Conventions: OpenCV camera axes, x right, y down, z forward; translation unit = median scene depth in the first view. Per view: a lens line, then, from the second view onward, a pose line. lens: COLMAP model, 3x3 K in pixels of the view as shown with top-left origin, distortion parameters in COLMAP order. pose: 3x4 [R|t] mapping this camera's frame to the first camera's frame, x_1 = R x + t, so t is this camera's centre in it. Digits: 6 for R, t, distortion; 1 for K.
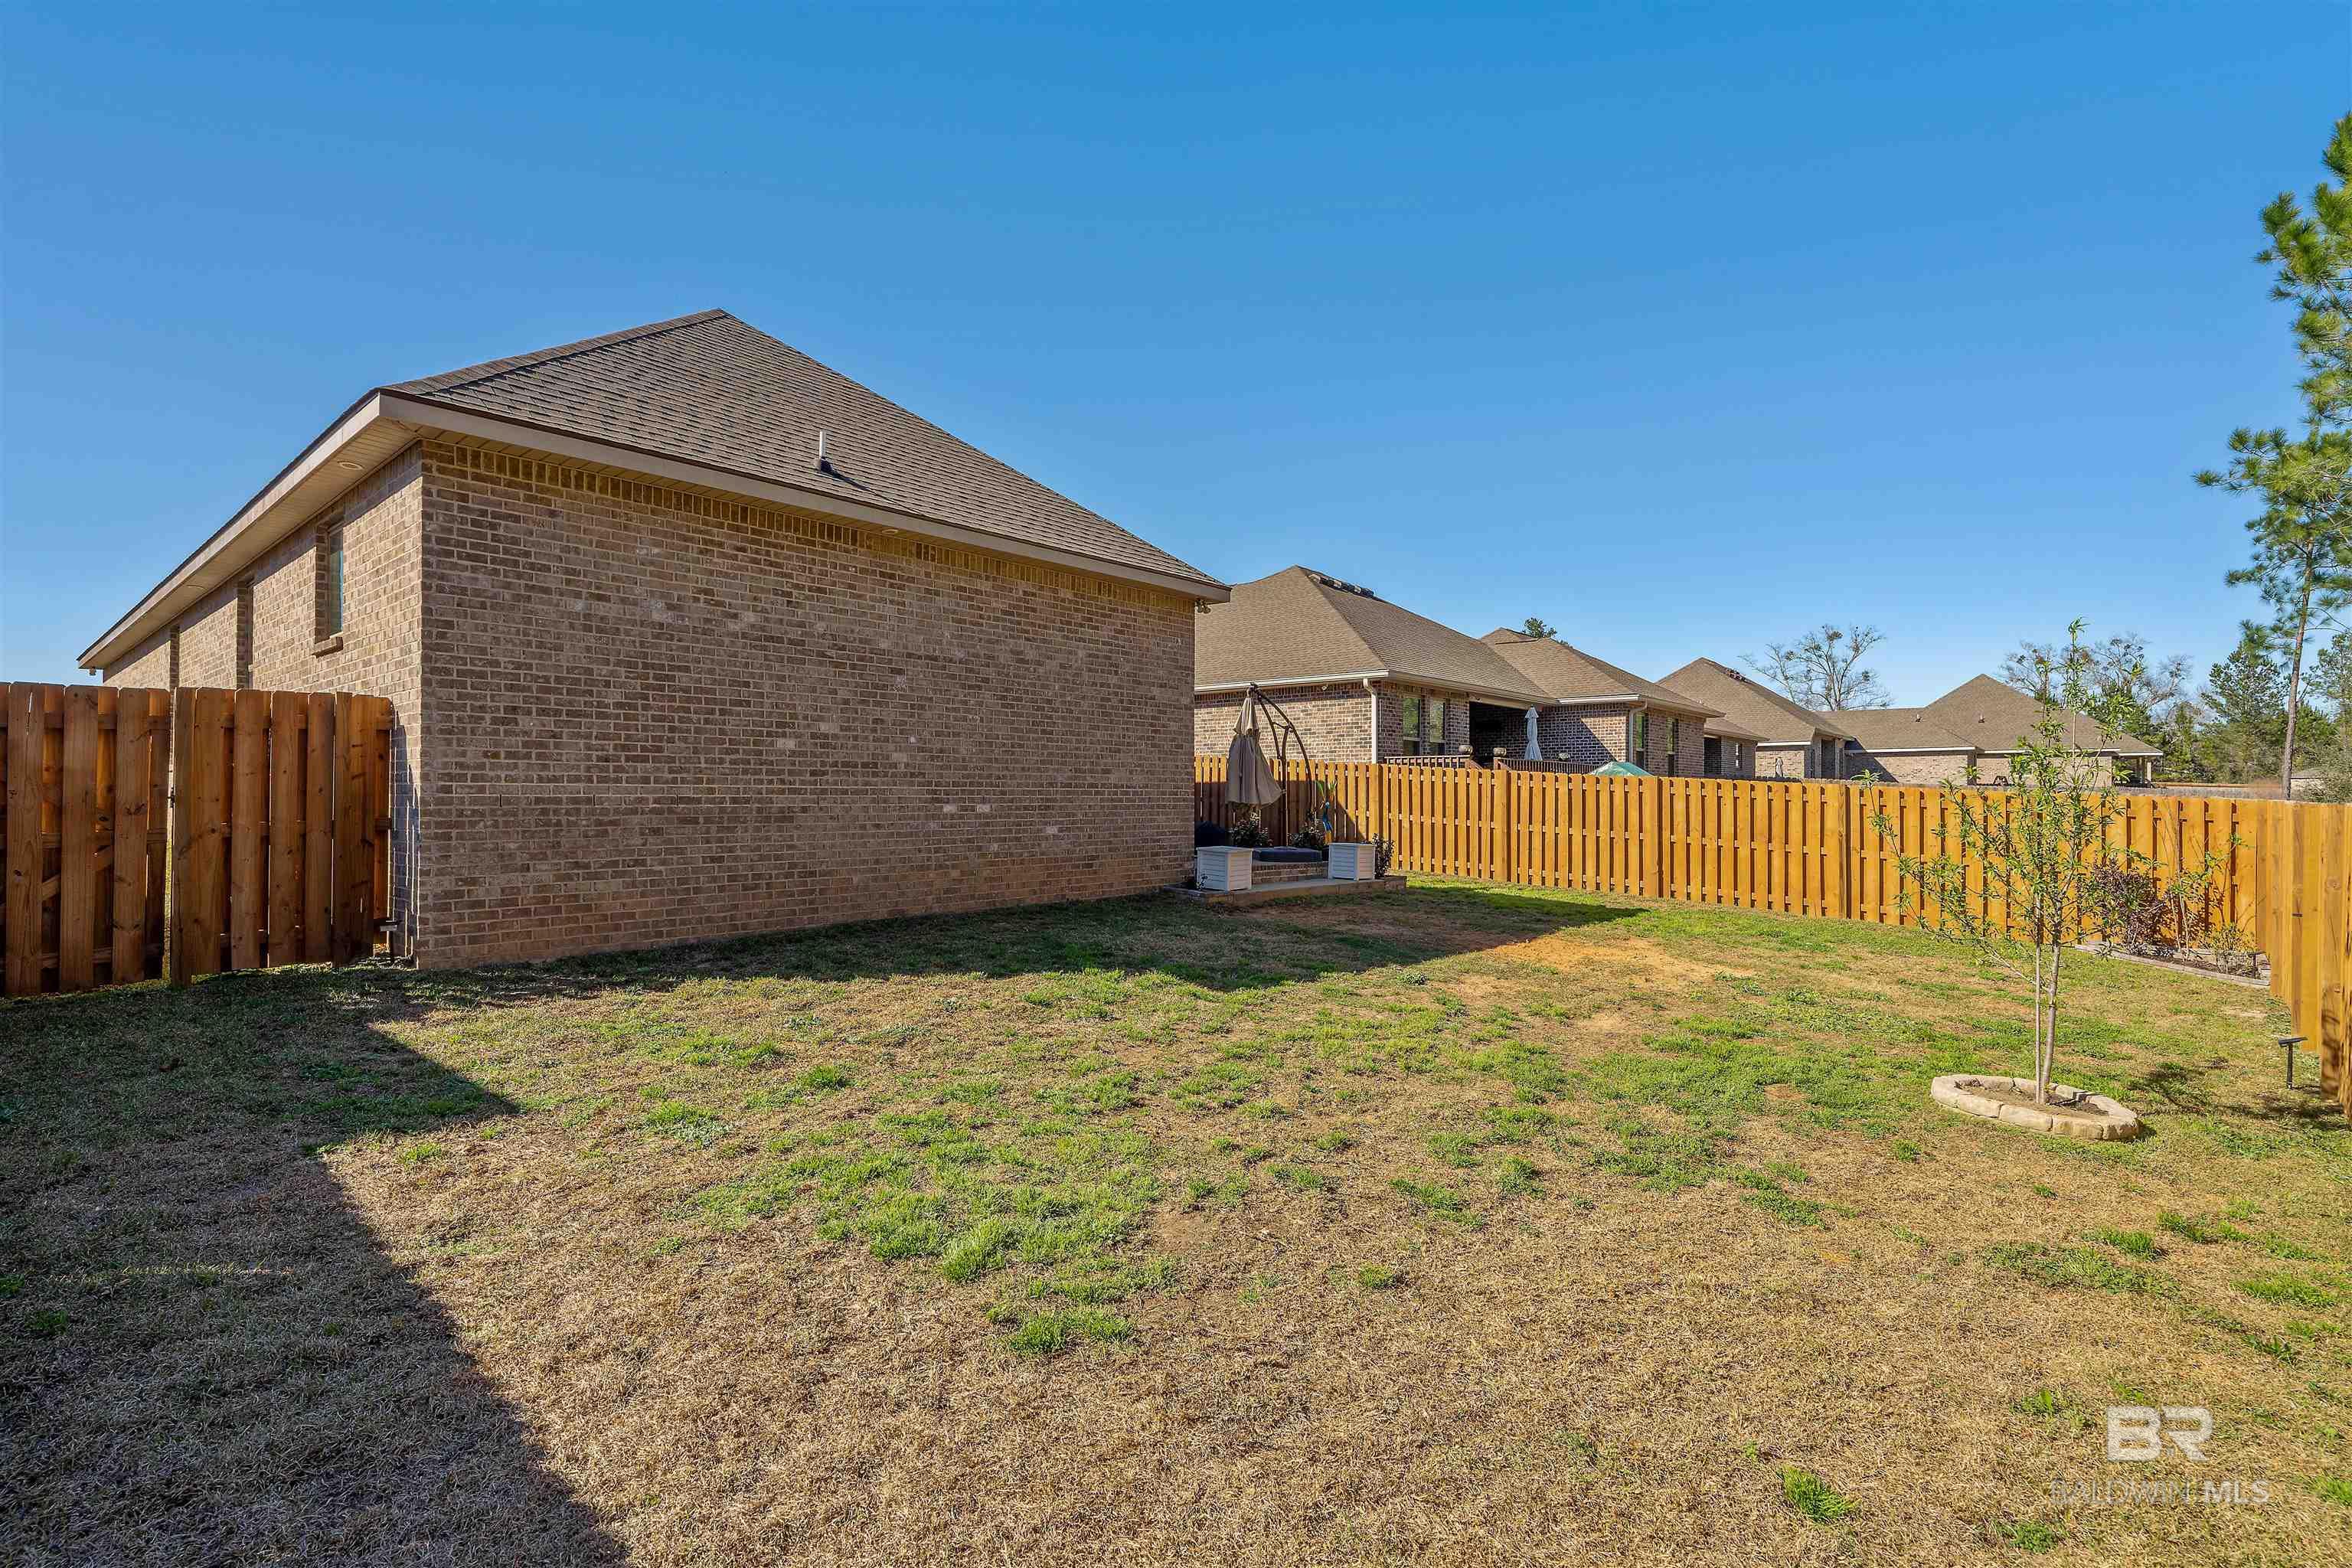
lens RADIAL K [[1114.3, 0, 1175.4], [0, 1114.3, 791.2], [0, 0, 1]] dist [0.001036, 0.000034]
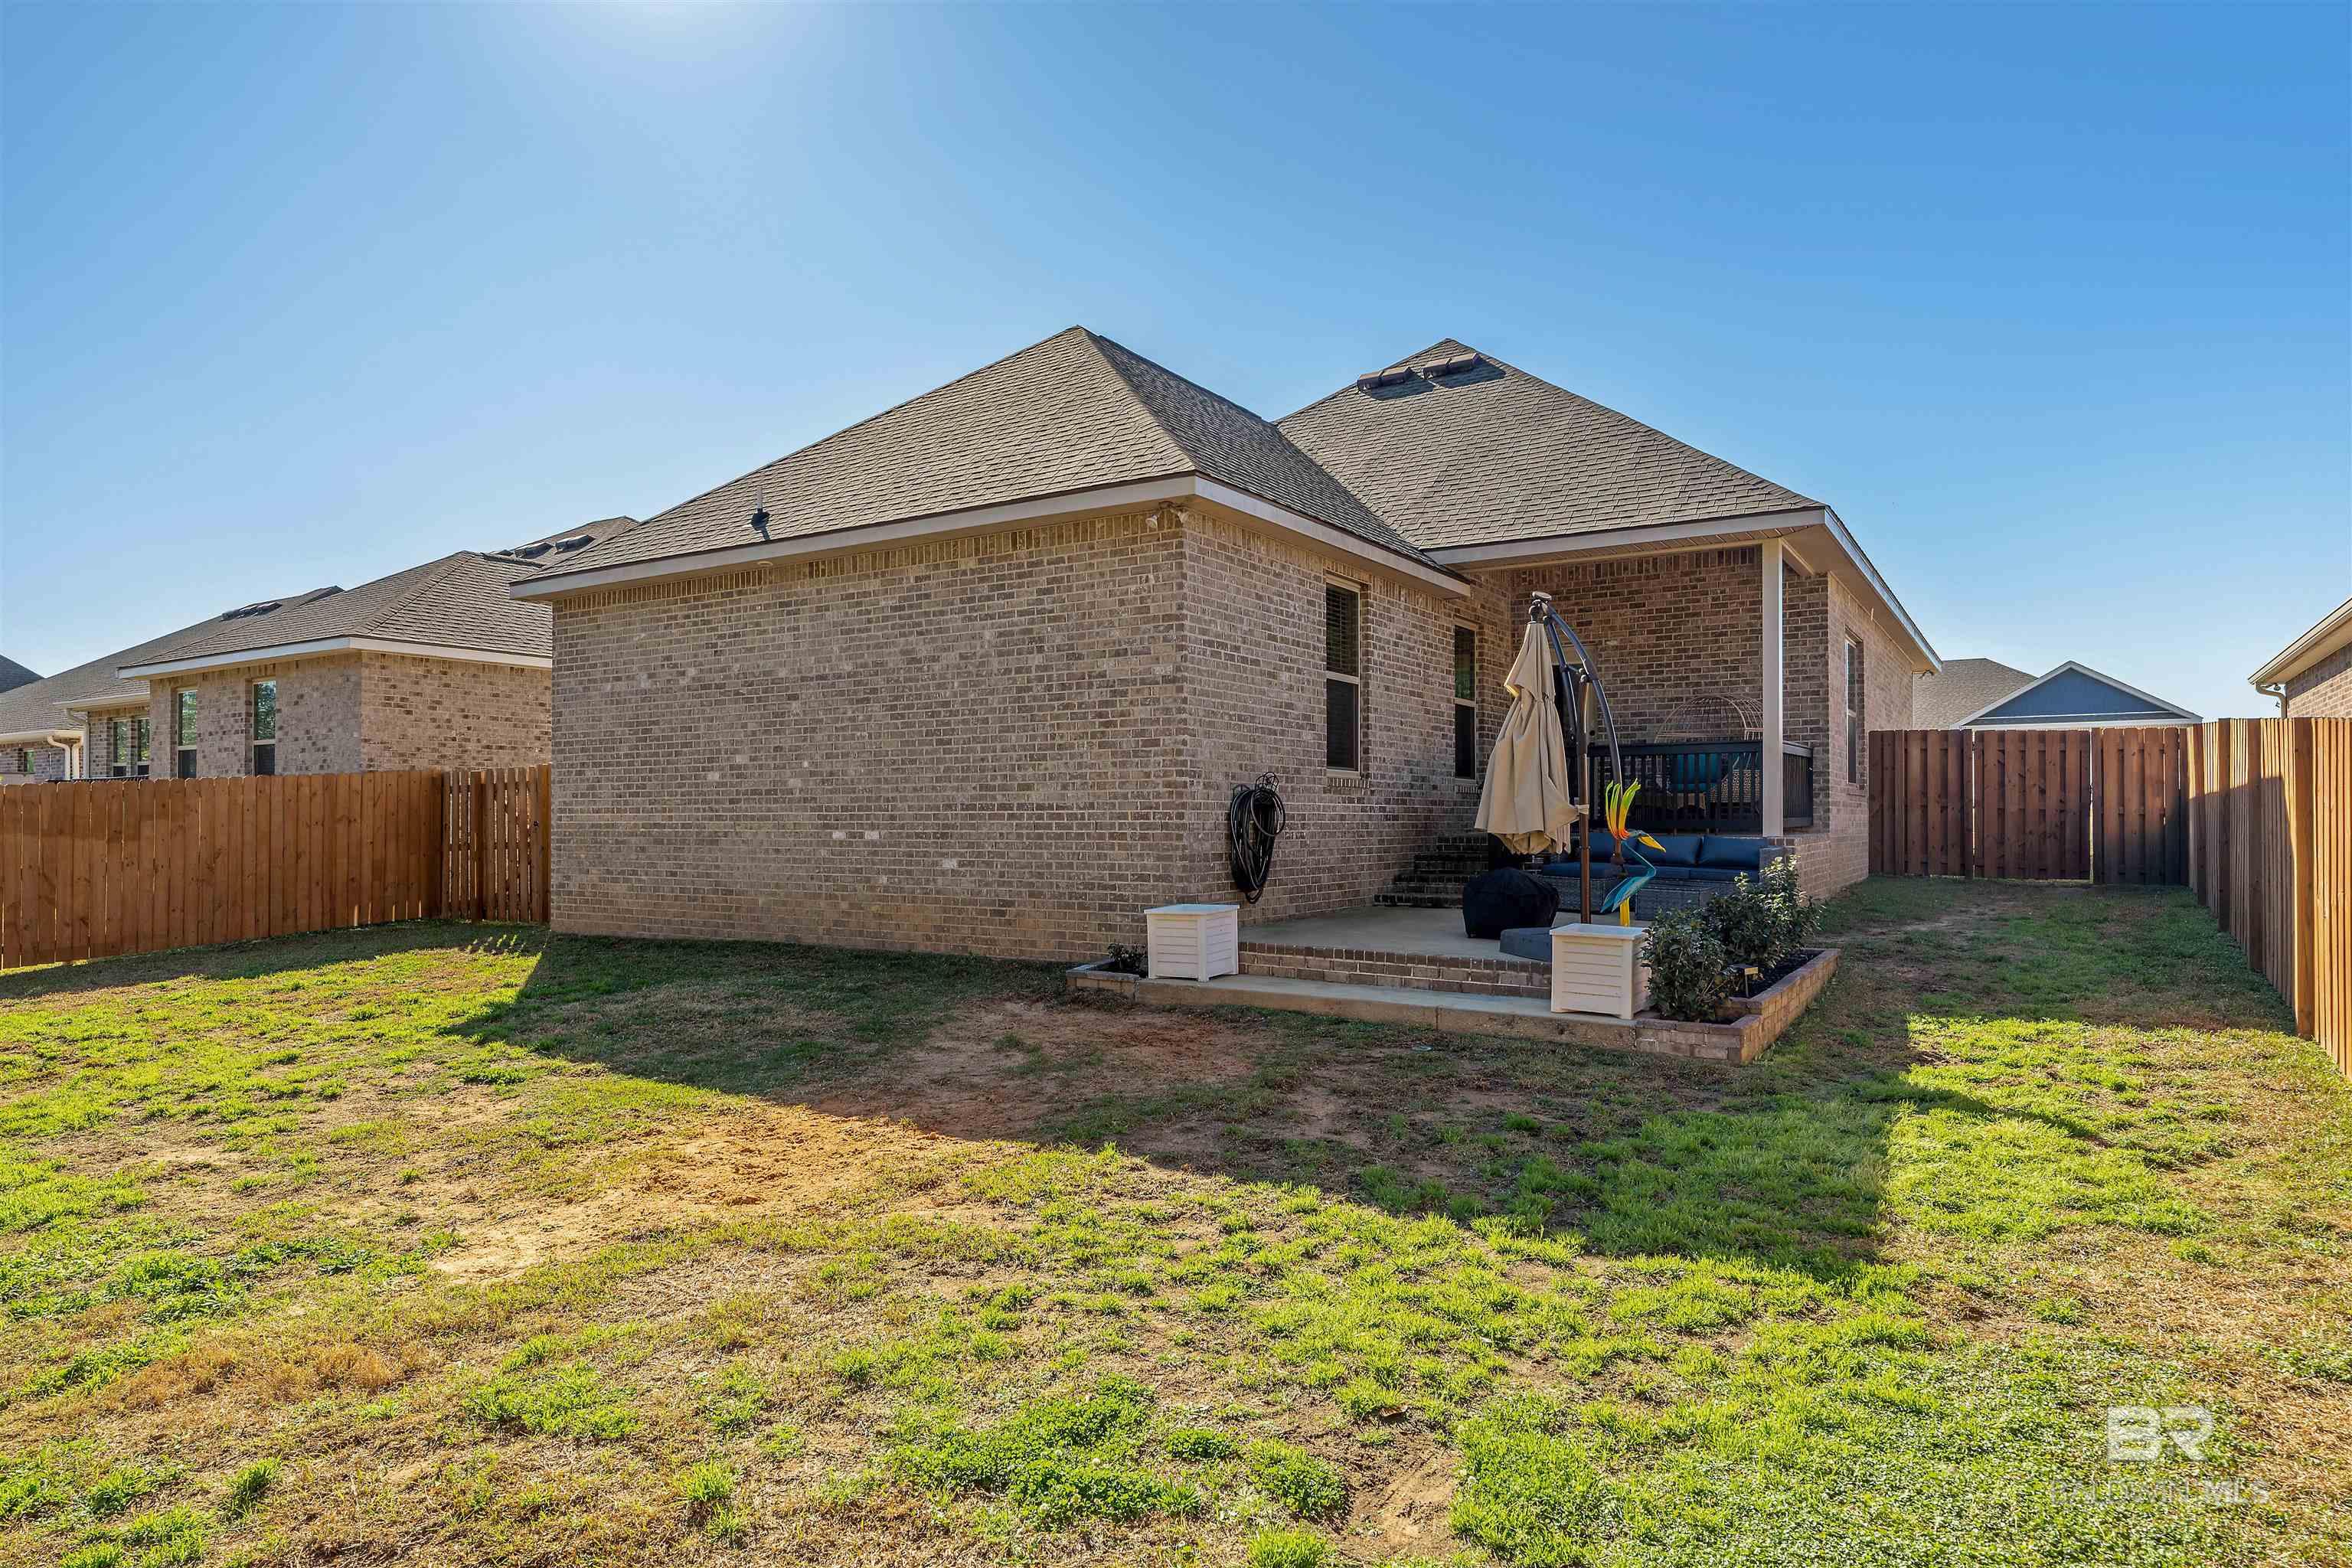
lens RADIAL K [[1350.2, 0, 1170.6], [0, 1350.2, 793.4], [0, 0, 1]] dist [-0.000481, 0.000038]
pose [[0.141442, -0.016460, -0.989810, 0.971490], [0.011272, 0.999824, -0.015016, 0.000896], [0.989882, -0.009033, 0.141603, 1.133181]]
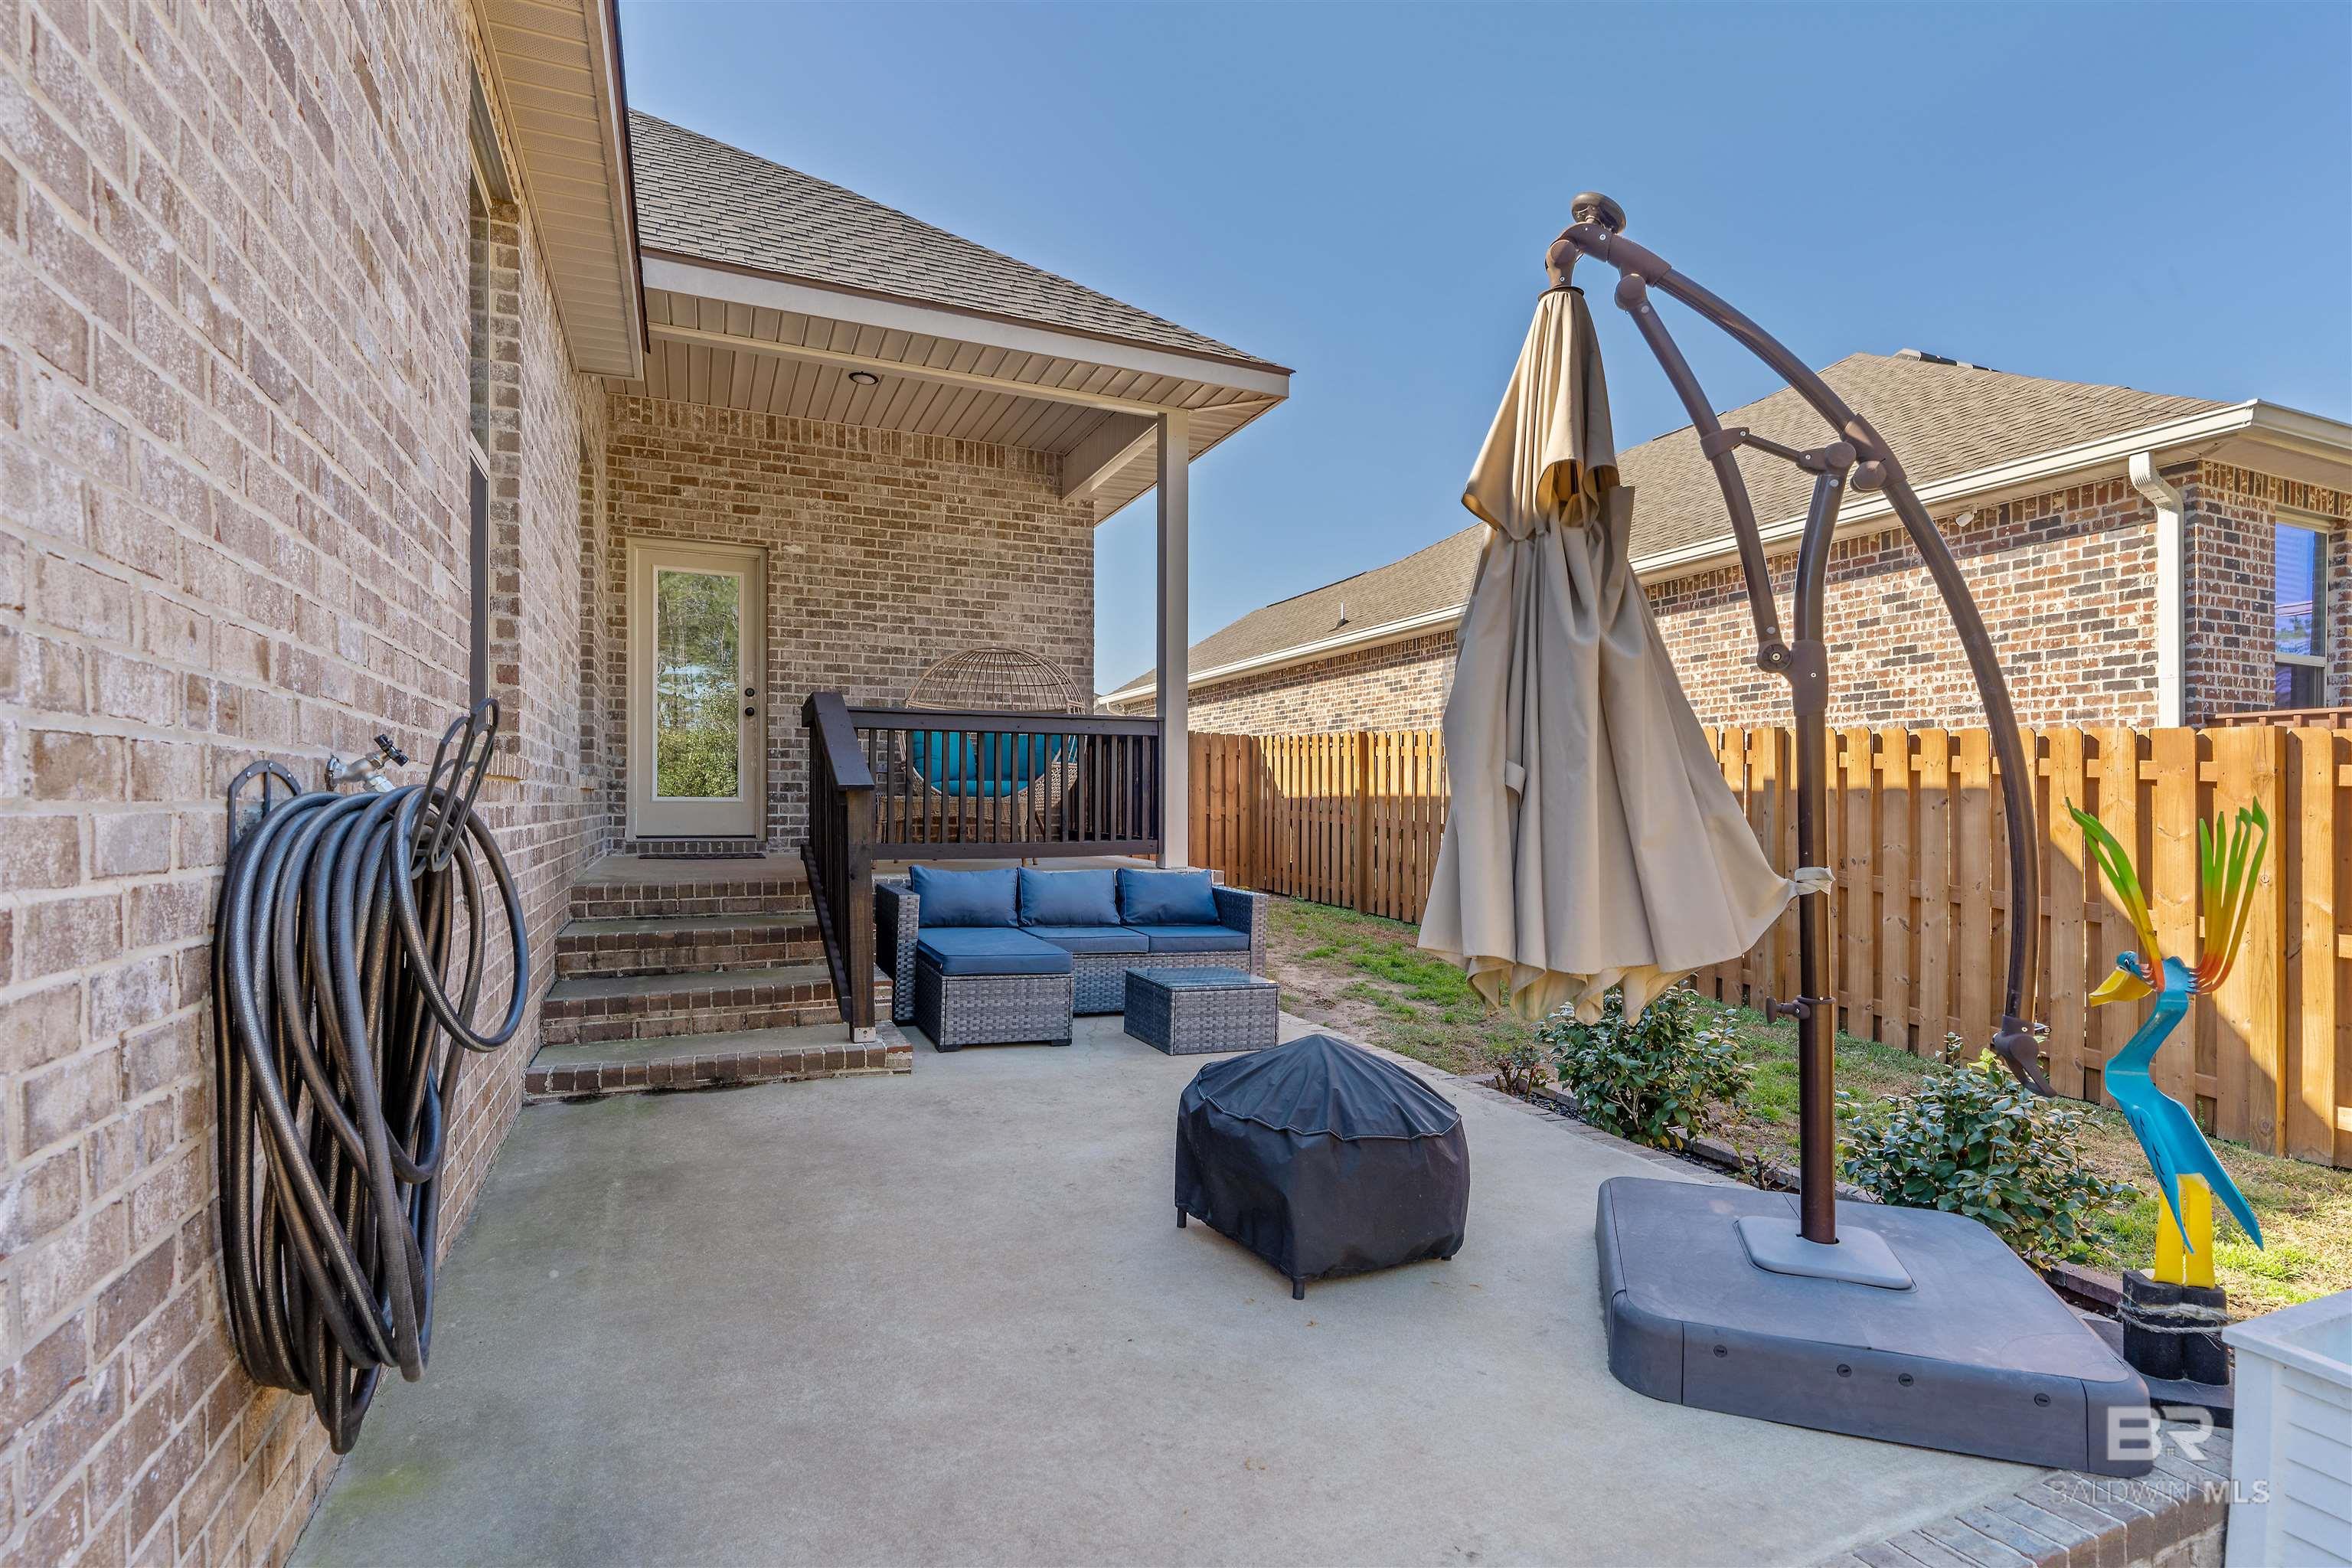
lens RADIAL K [[1114.3, 0, 1176.3], [0, 1114.3, 793.5], [0, 0, 1]] dist [0.001036, 0.000034]
pose [[0.903093, 0.001690, -0.429443, 0.128823], [-0.000708, 0.999997, 0.002447, -0.016945], [0.429445, -0.001906, 0.903091, 1.251658]]
